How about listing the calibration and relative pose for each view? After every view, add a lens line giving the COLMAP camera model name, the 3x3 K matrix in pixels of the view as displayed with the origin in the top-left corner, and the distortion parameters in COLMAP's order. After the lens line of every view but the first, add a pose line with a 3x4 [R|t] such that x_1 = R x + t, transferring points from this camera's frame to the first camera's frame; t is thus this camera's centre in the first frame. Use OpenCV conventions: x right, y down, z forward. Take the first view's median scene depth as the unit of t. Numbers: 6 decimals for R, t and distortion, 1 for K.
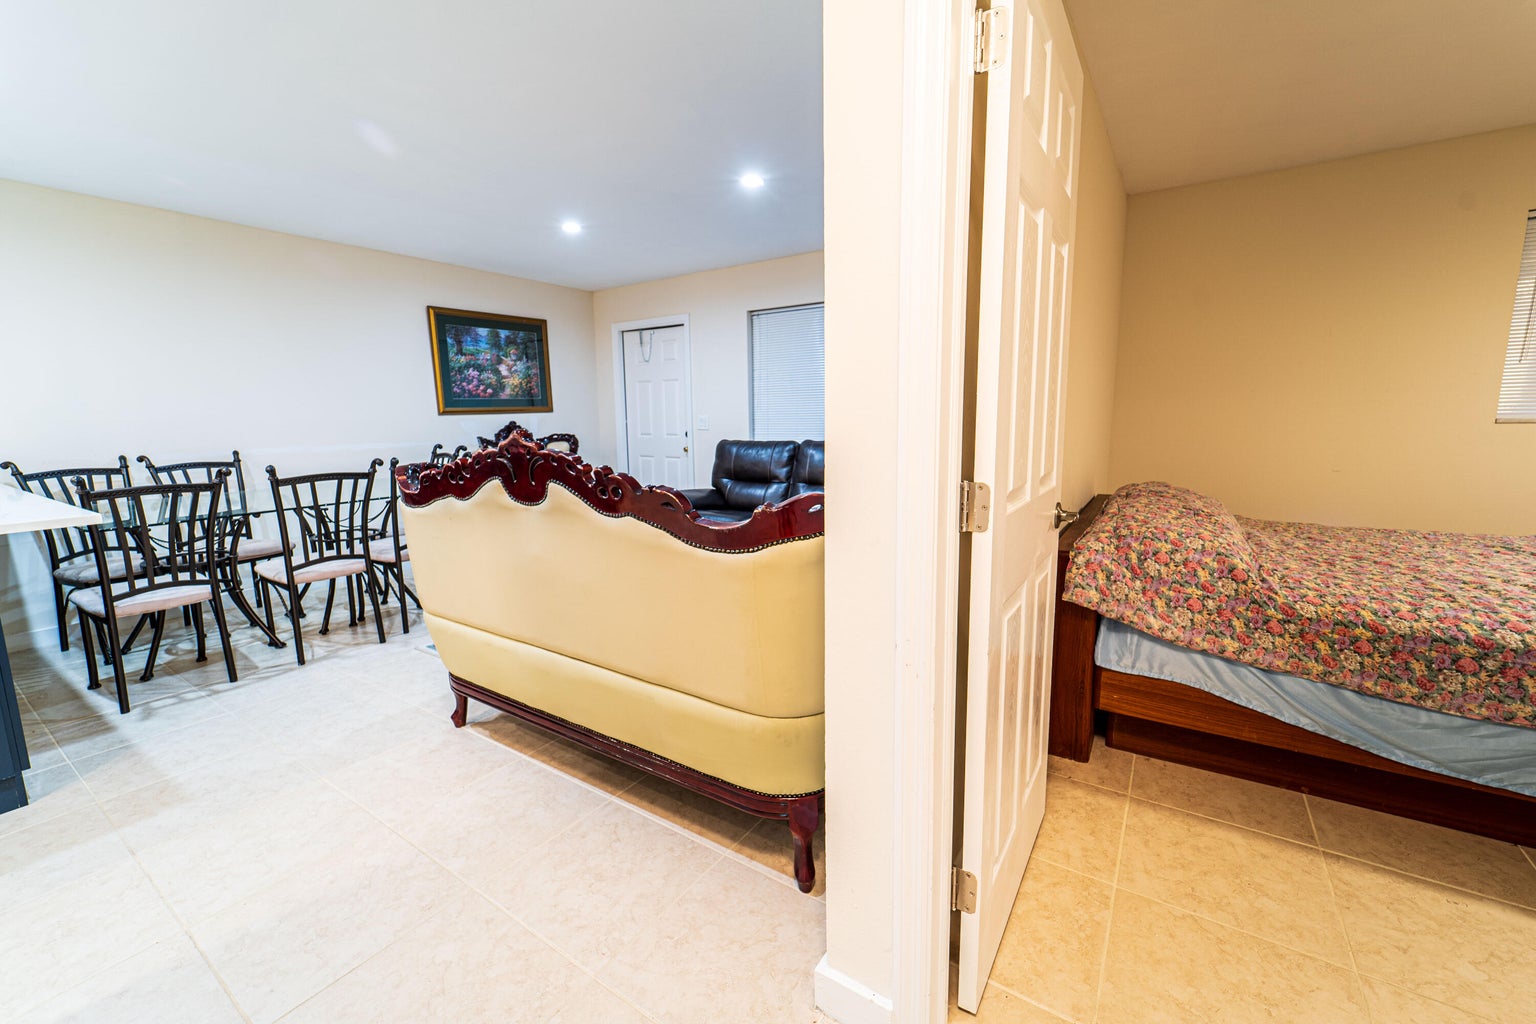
lens RADIAL K [[619.9, 0, 773.0], [0, 619.9, 508.8], [0, 0, 1]] dist [0.001627, -0.001572]
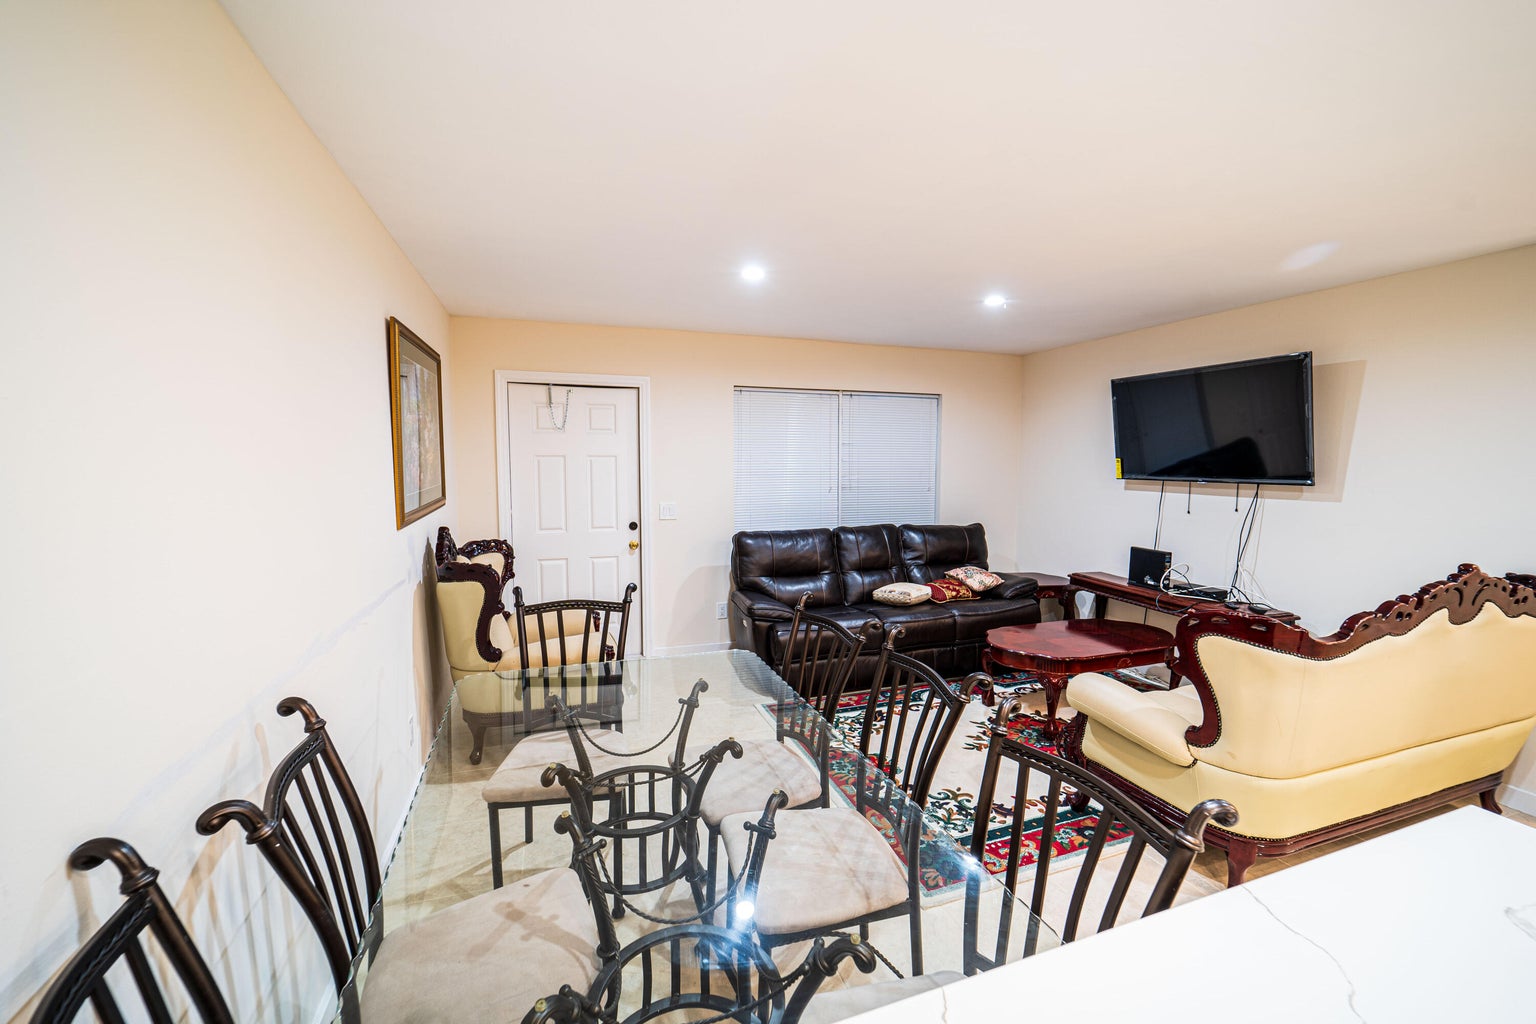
lens RADIAL K [[619.9, 0, 764.8], [0, 619.9, 517.5], [0, 0, 1]] dist [0.001627, -0.001572]
pose [[0.615977, -0.060010, 0.785475, -0.732292], [0.109268, 0.993964, -0.009750, -0.118608], [-0.780149, 0.091833, 0.618816, 0.437966]]
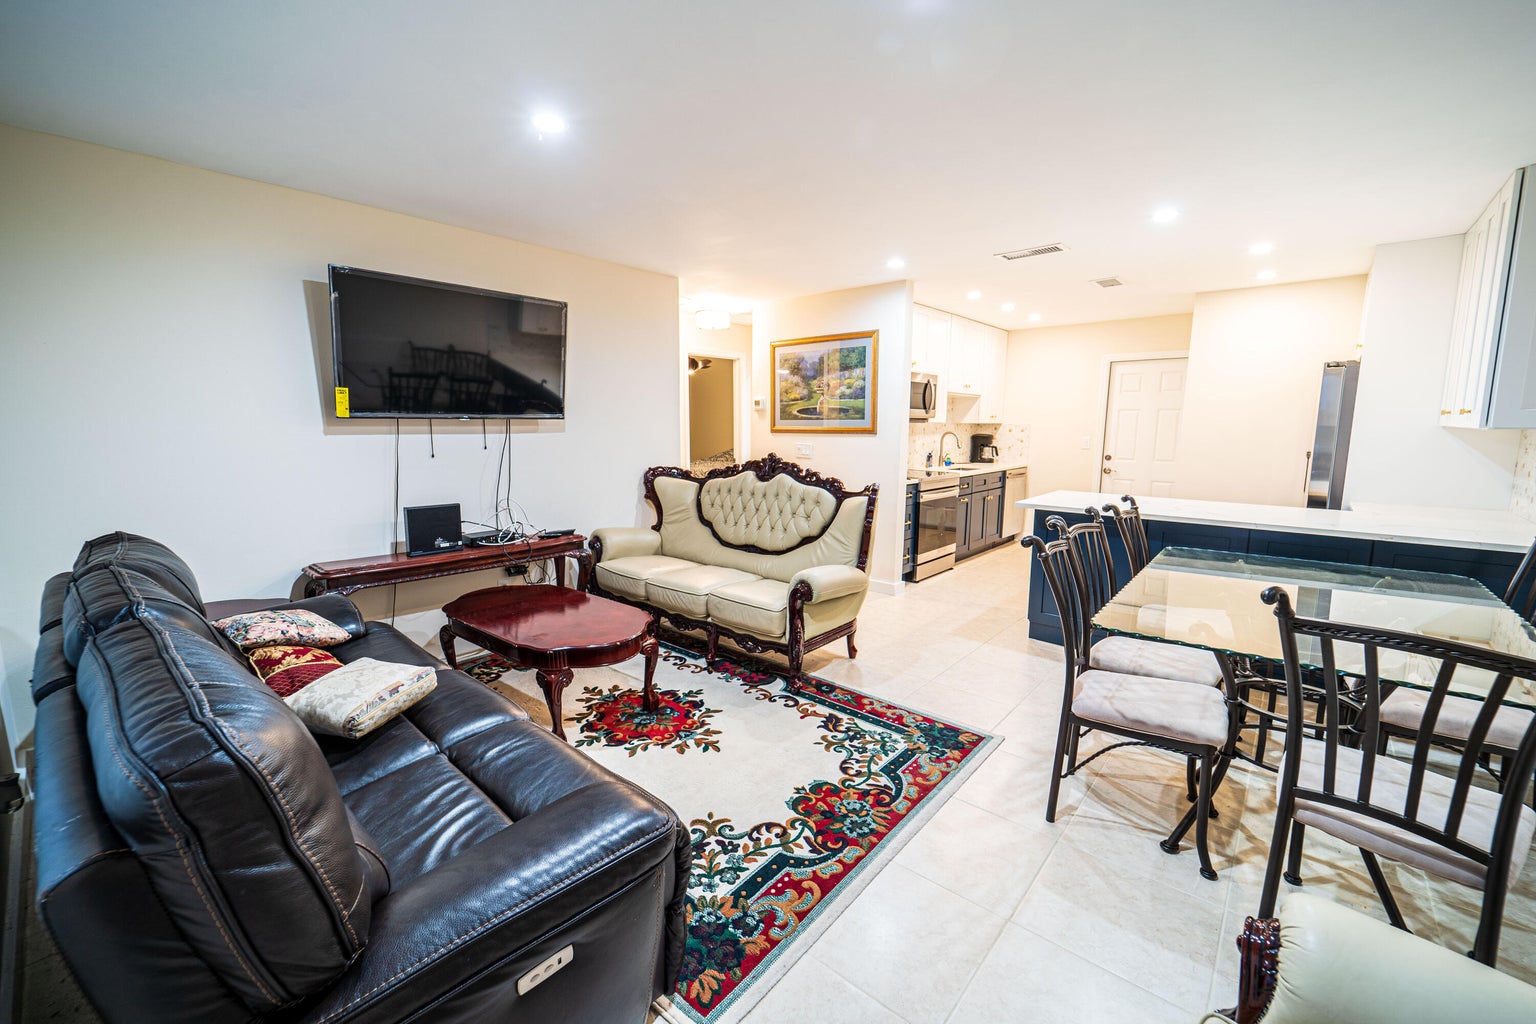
lens RADIAL K [[619.9, 0, 767.7], [0, 619.9, 509.0], [0, 0, 1]] dist [0.001627, -0.001572]
pose [[-0.990720, -0.007949, 0.135689, -0.243611], [0.031451, 0.957789, 0.285746, -0.197028], [-0.132233, 0.287362, -0.948650, 1.090386]]
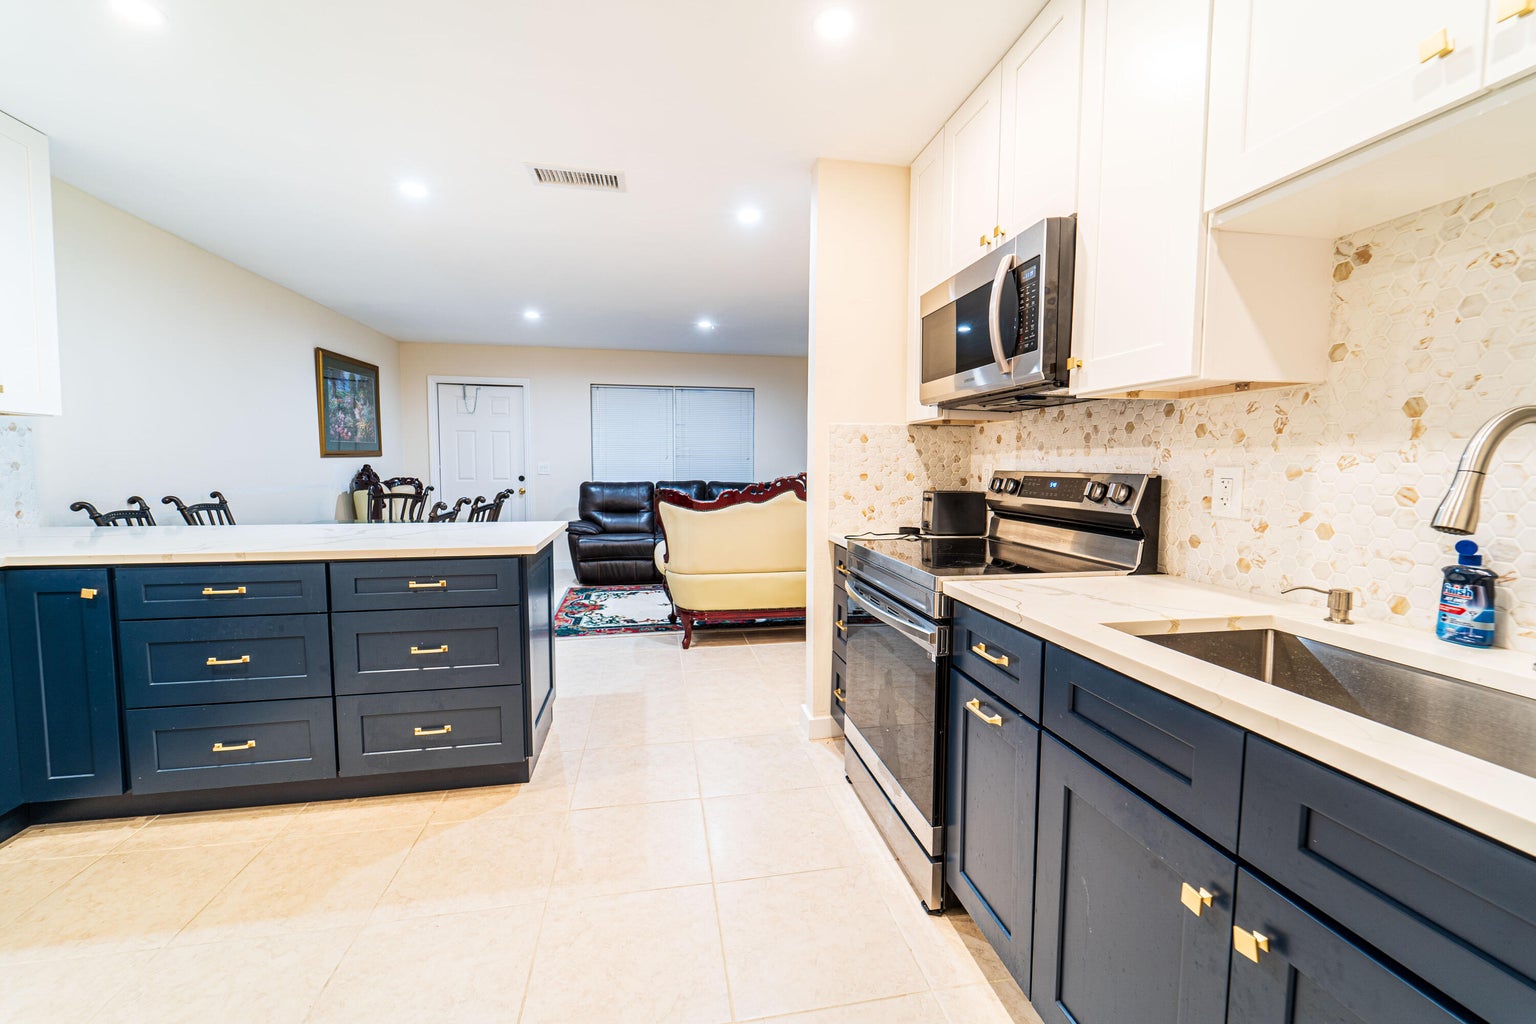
lens RADIAL K [[619.9, 0, 768.4], [0, 619.9, 509.0], [0, 0, 1]] dist [0.001627, -0.001572]
pose [[0.719511, -0.031895, 0.693748, -0.691713], [0.090395, 0.994748, -0.048018, 0.038454], [-0.688573, 0.097261, 0.718615, -0.165879]]
